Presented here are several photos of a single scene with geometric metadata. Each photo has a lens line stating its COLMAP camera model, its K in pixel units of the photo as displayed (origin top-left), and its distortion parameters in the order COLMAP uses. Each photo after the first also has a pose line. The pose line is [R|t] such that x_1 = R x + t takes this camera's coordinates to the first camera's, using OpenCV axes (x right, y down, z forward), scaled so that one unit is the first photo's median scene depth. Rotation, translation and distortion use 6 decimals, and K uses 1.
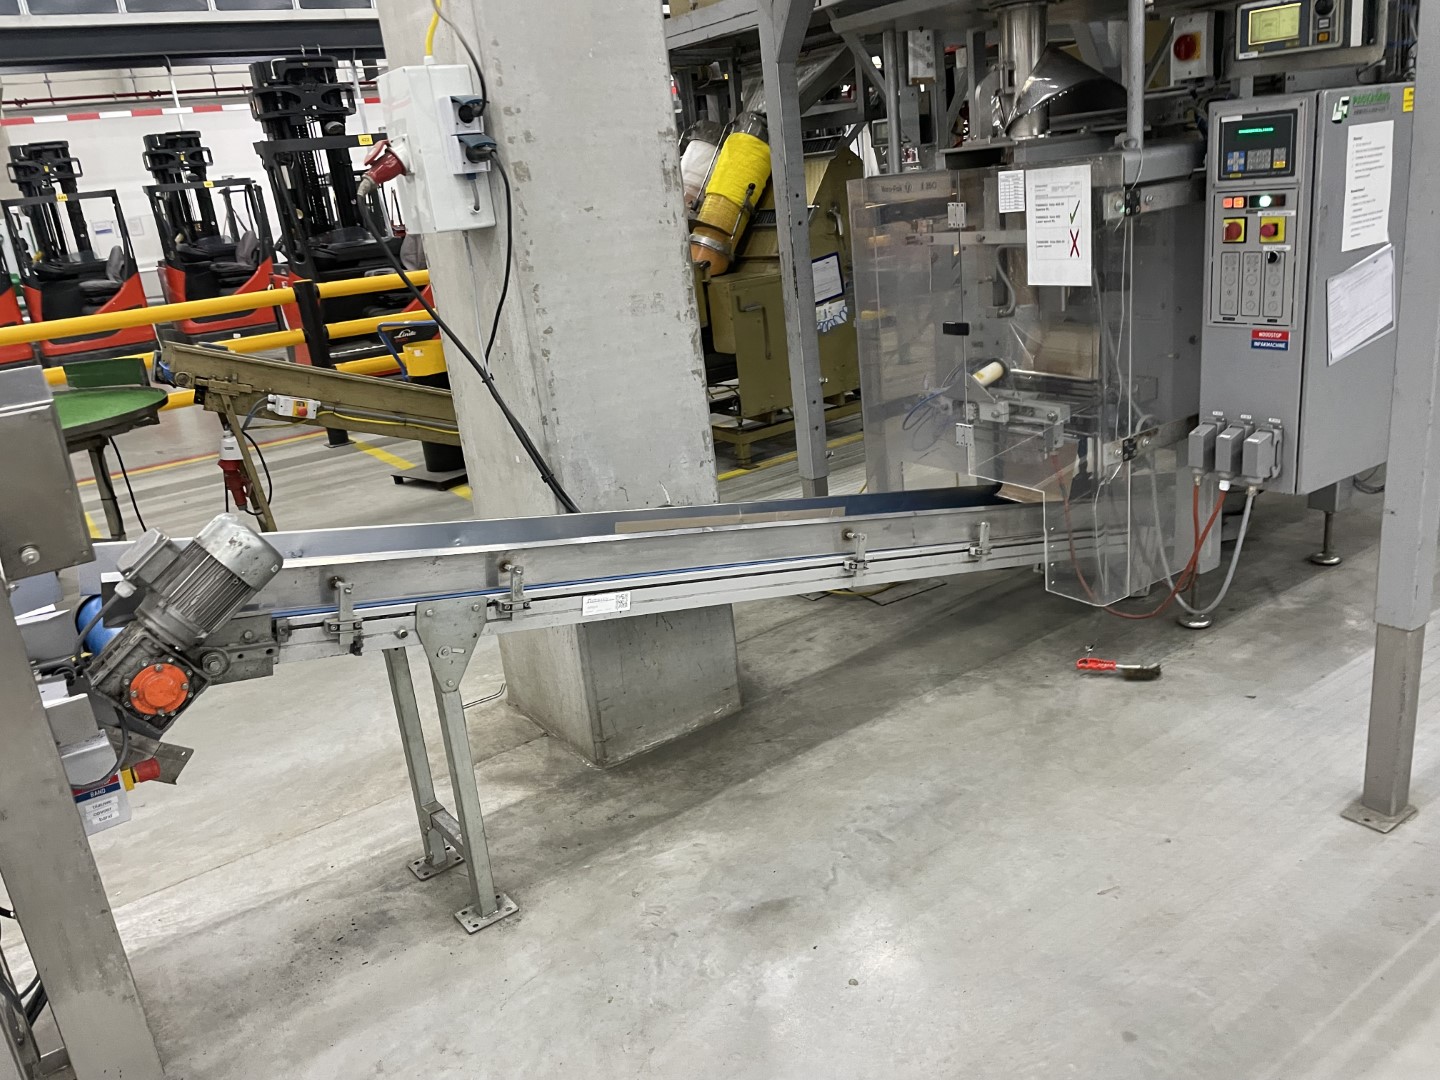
lens RADIAL K [[1088.7, 0, 728.1], [0, 1088.7, 525.9], [0, 0, 1]] dist [0.085692, -0.113767]
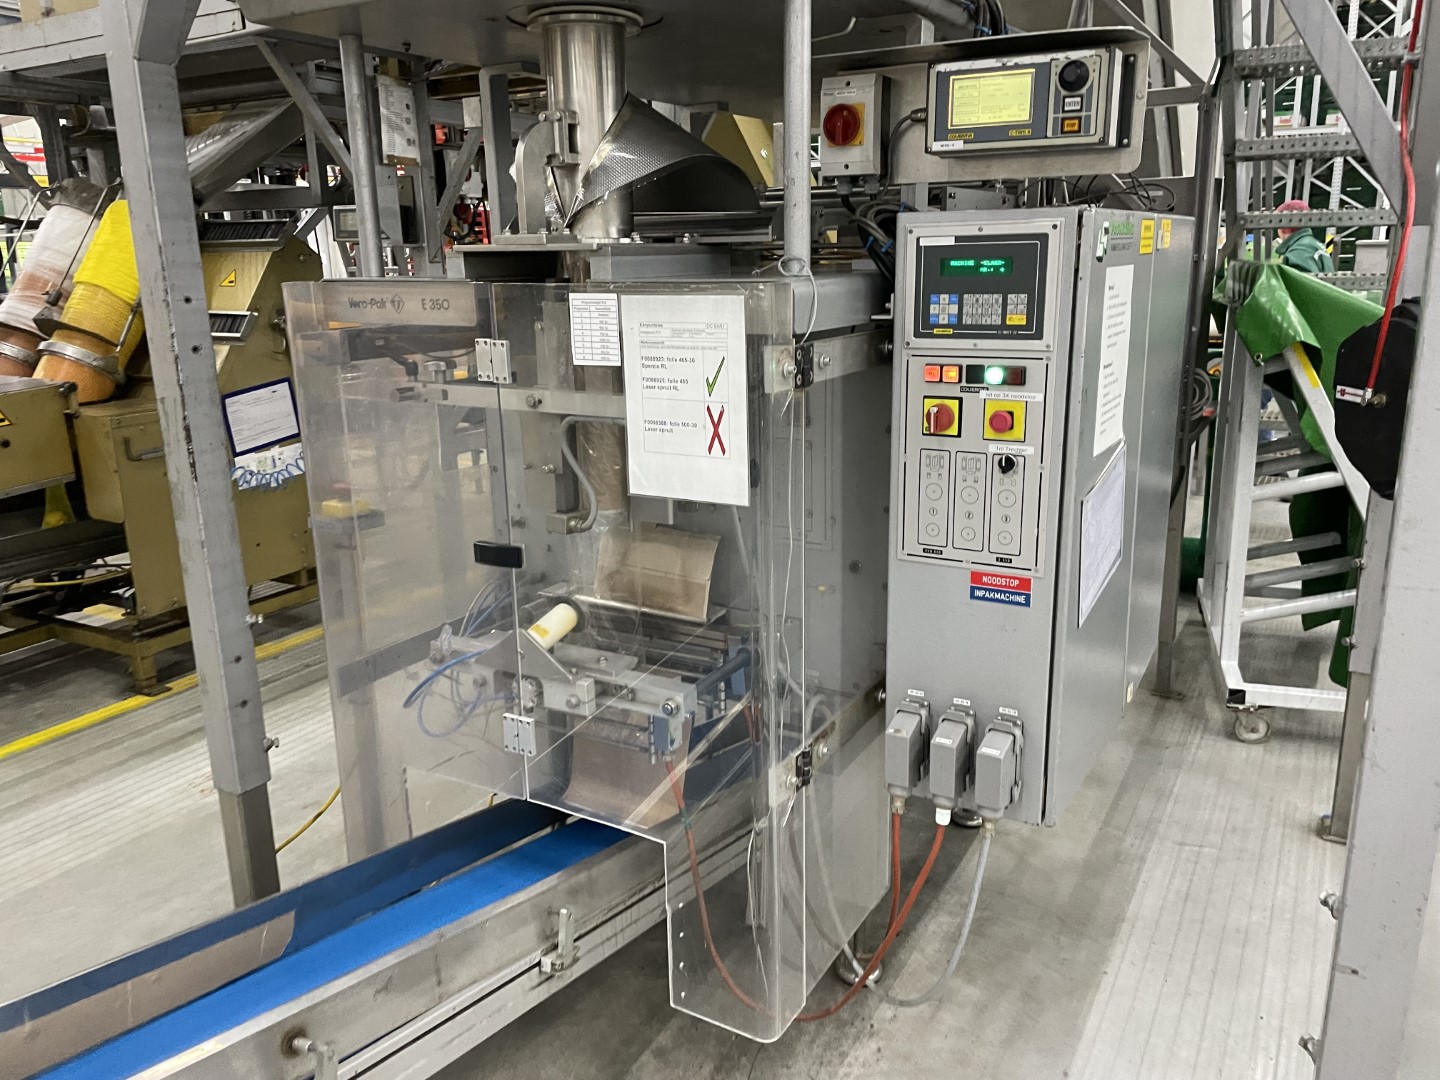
lens RADIAL K [[1088.7, 0, 727.6], [0, 1088.7, 531.6], [0, 0, 1]] dist [0.085692, -0.113767]
pose [[0.895592, -0.019095, 0.444467, 0.070233], [0.059683, 0.995204, -0.077506, -0.156097], [-0.440855, 0.095941, 0.892436, 0.489167]]
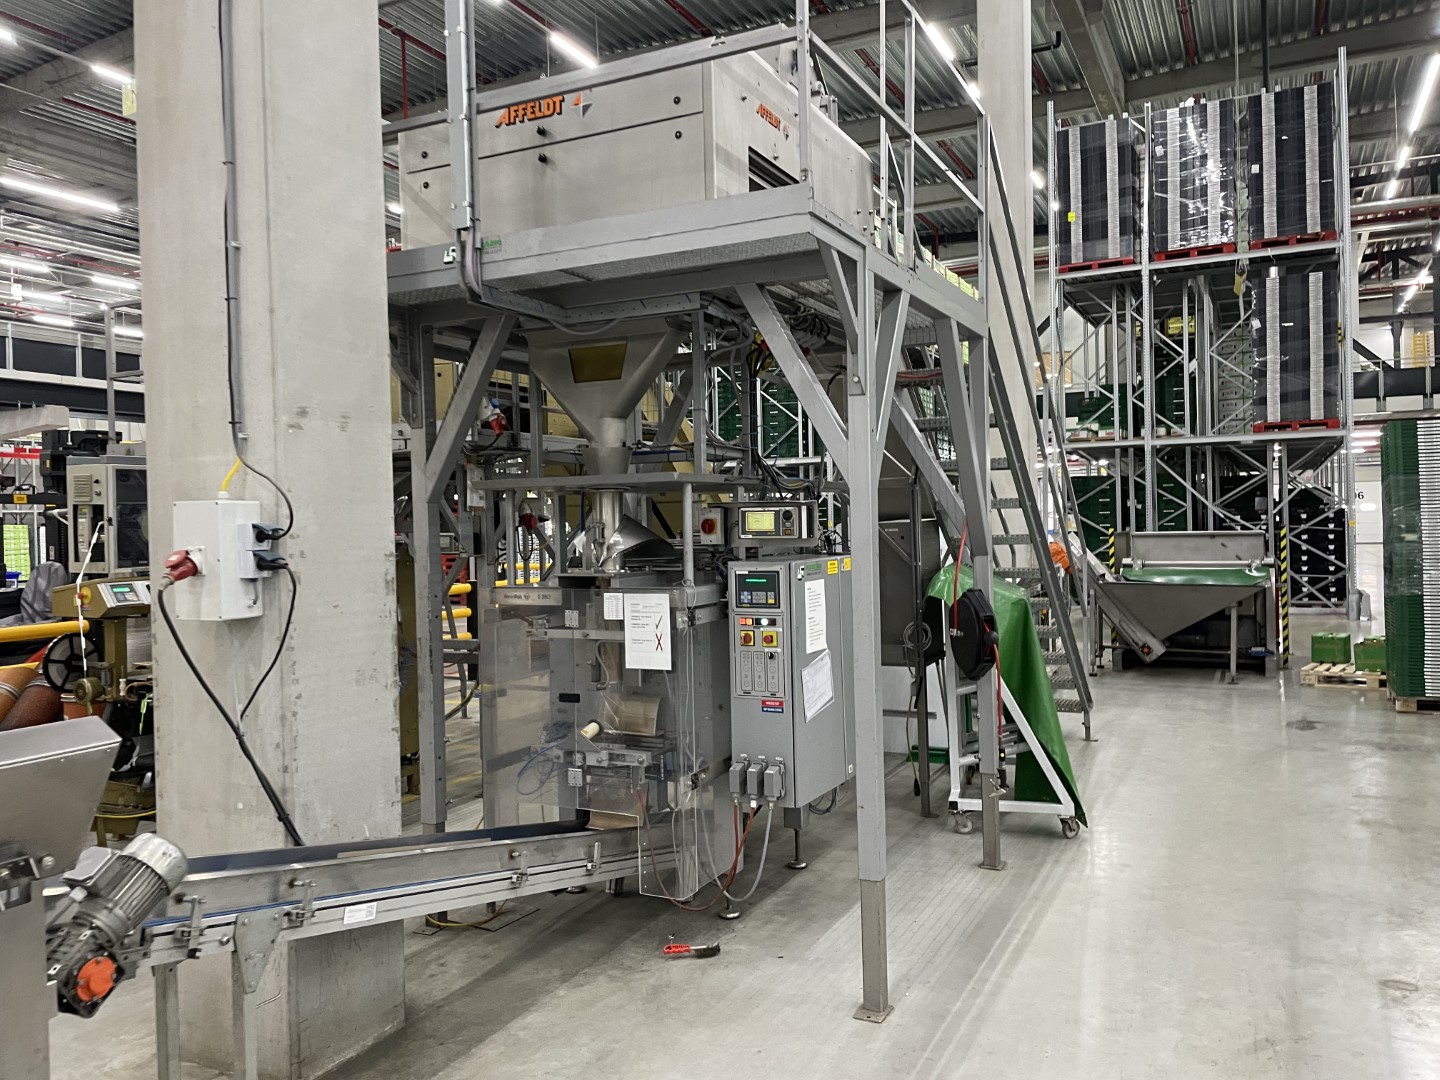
lens RADIAL K [[1088.7, 0, 727.5], [0, 1088.7, 521.1], [0, 0, 1]] dist [0.085692, -0.113767]
pose [[0.872750, 0.086036, 0.480526, -0.331060], [0.082220, 0.944378, -0.318419, 0.071464], [-0.481193, 0.317410, 0.817132, -0.323081]]
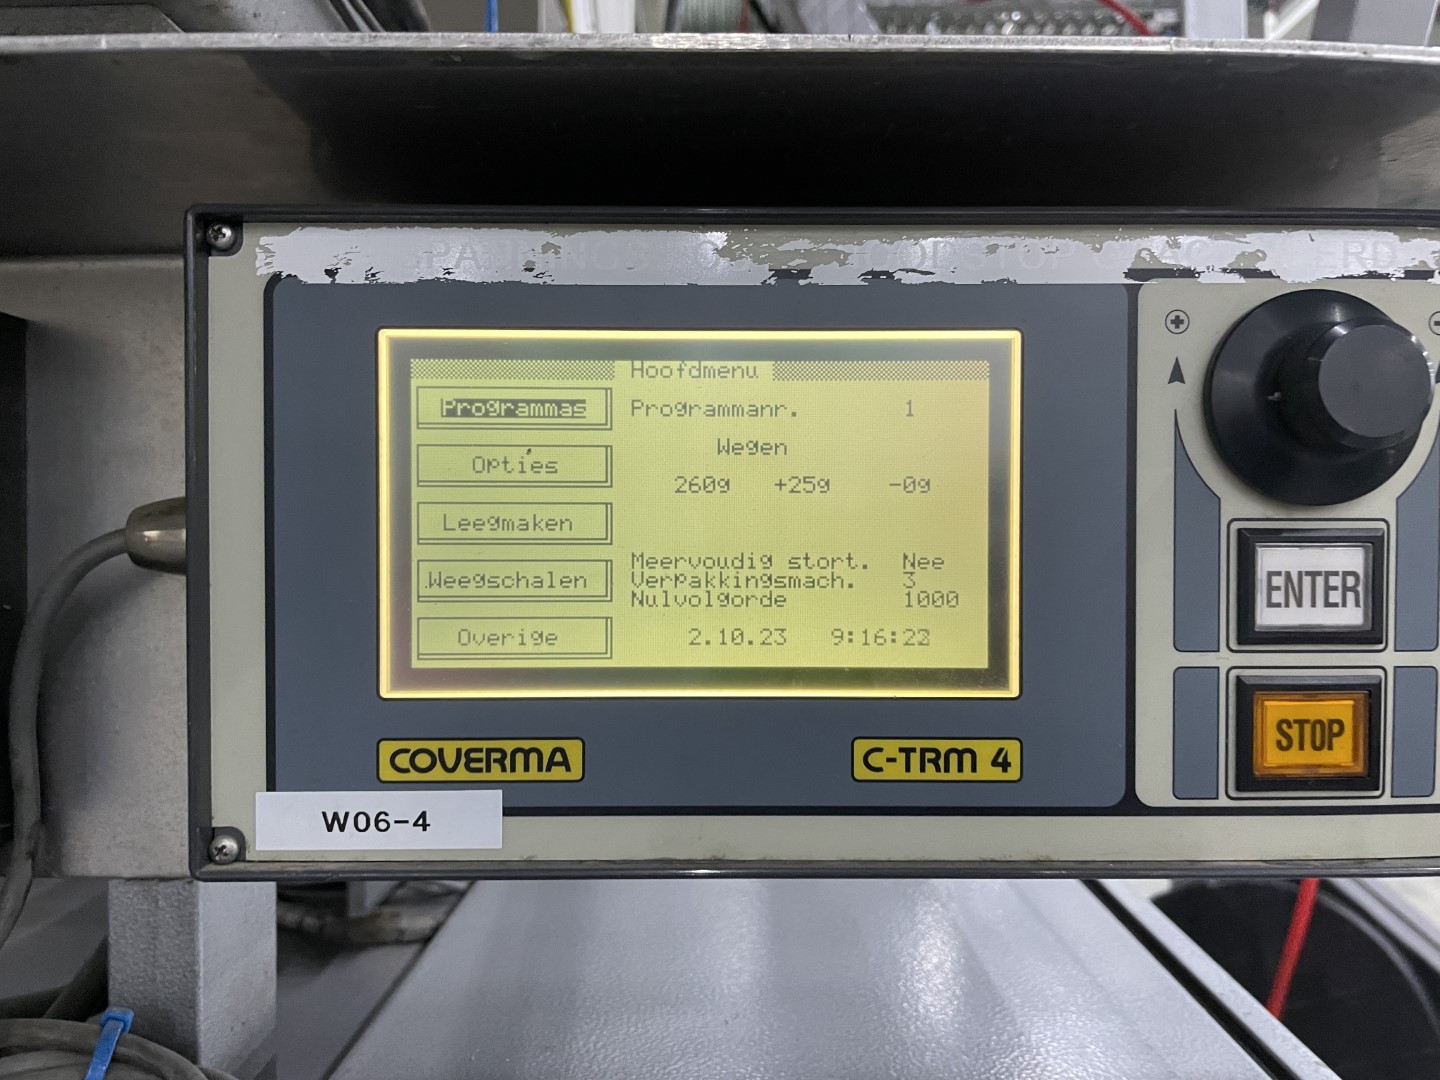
lens RADIAL K [[1088.7, 0, 725.0], [0, 1088.7, 528.2], [0, 0, 1]] dist [0.085692, -0.113767]
pose [[0.556216, 0.080301, 0.827149, 0.394901], [0.206950, 0.950581, -0.231448, -0.400459], [-0.804857, 0.299914, 0.512110, 0.884522]]
